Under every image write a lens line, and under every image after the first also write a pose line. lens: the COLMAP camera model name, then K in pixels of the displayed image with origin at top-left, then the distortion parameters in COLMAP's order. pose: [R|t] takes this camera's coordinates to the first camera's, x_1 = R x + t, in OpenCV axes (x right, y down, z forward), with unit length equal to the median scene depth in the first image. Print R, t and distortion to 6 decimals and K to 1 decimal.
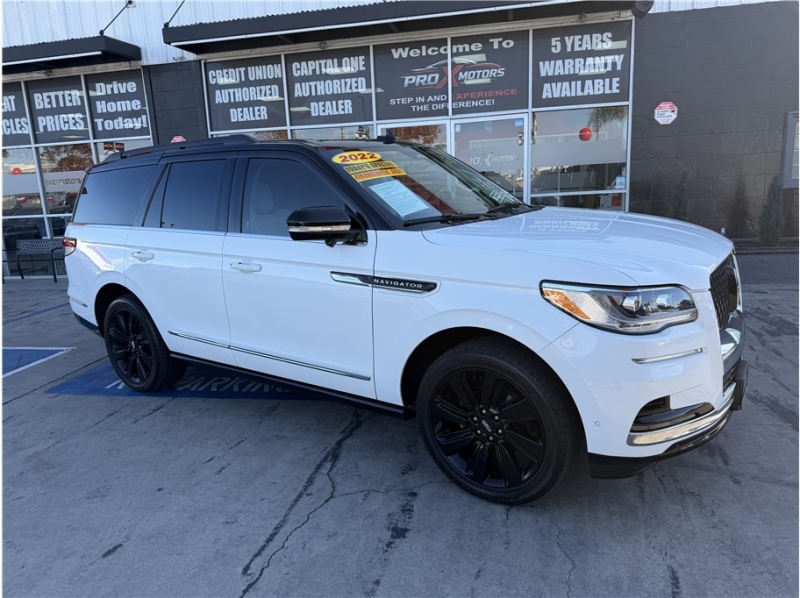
lens RADIAL K [[566.2, 0, 395.0], [0, 566.2, 301.8], [0, 0, 1]] dist [0.007992, -0.017900]
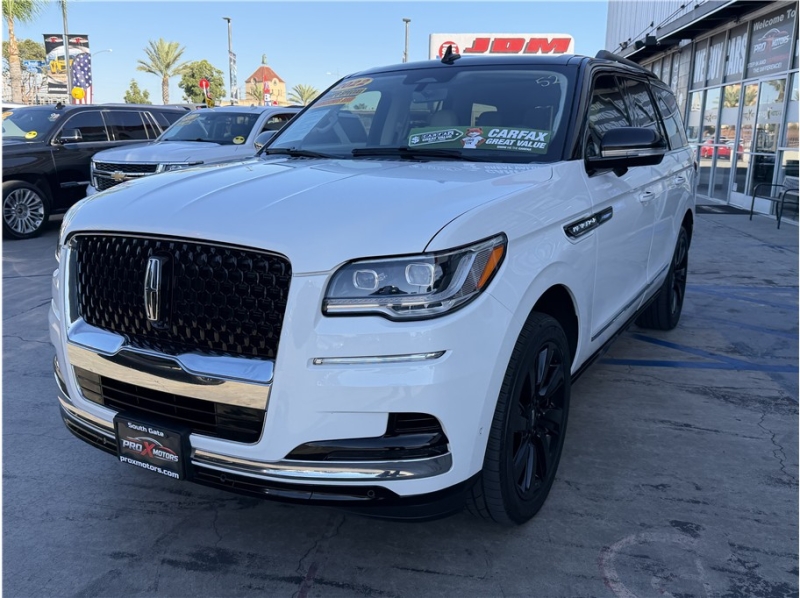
lens RADIAL K [[693.0, 0, 406.3], [0, 693.0, 293.4], [0, 0, 1]] dist [0.039229, -0.061883]
pose [[0.097663, 0.273528, -0.956893, 0.457386], [-0.224443, 0.942773, 0.246585, -0.091701], [0.969581, 0.190686, 0.153466, 0.385894]]
